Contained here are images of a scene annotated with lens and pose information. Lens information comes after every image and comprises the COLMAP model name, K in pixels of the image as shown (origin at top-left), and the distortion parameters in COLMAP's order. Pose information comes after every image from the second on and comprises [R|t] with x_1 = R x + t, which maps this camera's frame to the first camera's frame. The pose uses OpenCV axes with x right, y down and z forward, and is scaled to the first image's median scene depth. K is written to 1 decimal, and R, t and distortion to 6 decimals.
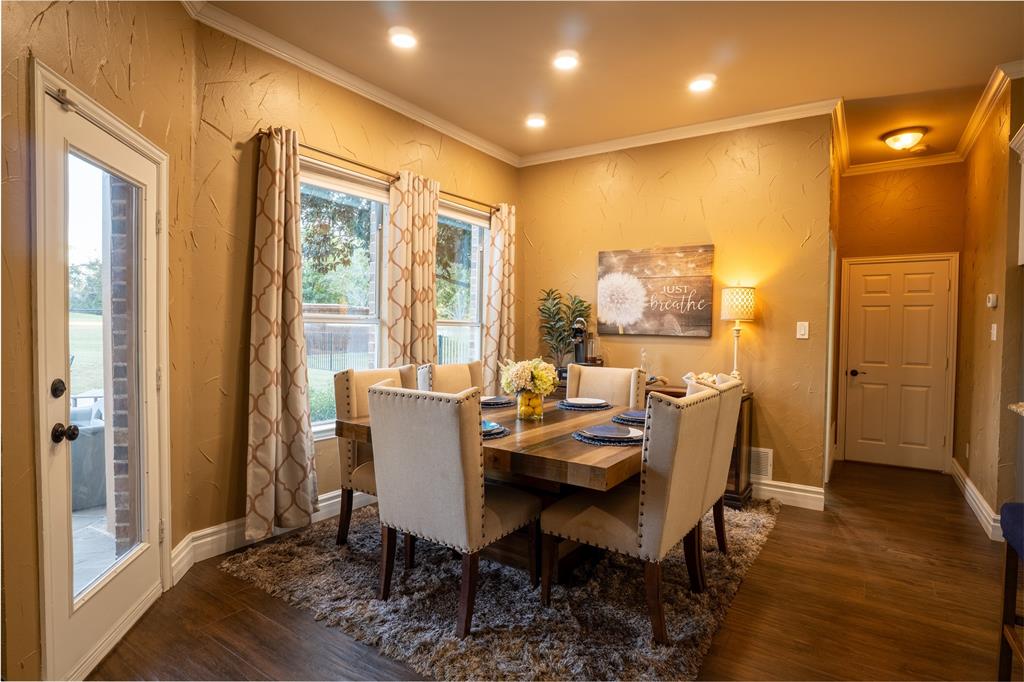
lens RADIAL K [[525.9, 0, 511.4], [0, 525.9, 339.4], [0, 0, 1]] dist [0.000247, -0.000004]
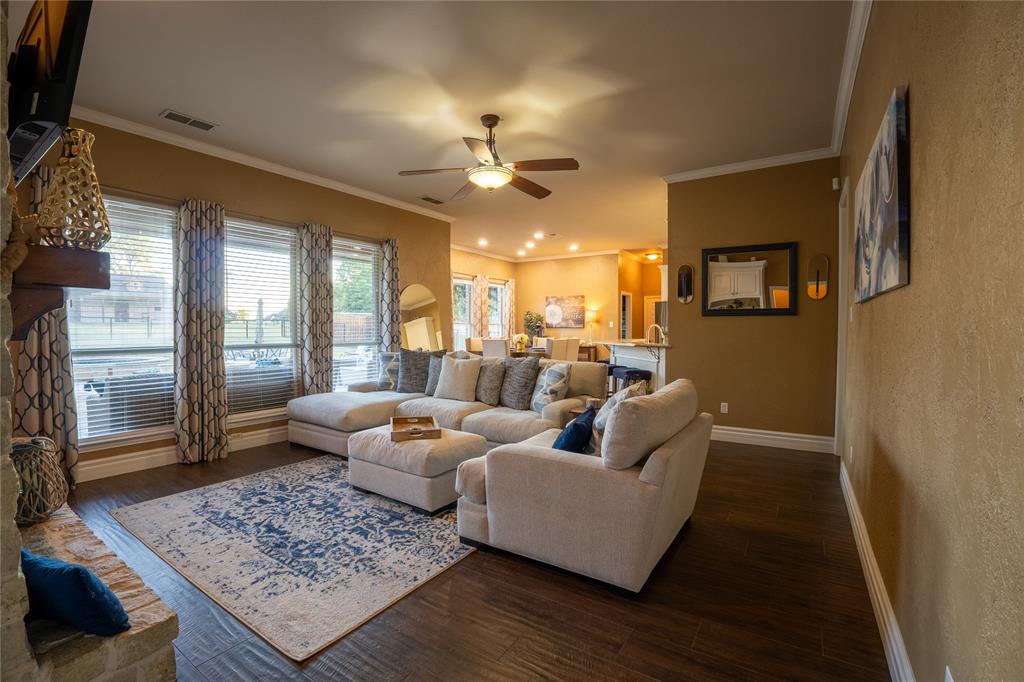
lens RADIAL K [[444.9, 0, 512.3], [0, 444.9, 337.6], [0, 0, 1]] dist [-0.044830, 0.002194]
pose [[0.999774, -0.015771, 0.014240, -0.043220], [0.015855, 0.999858, -0.005778, 0.055094], [-0.014146, 0.006003, 0.999882, -1.343613]]
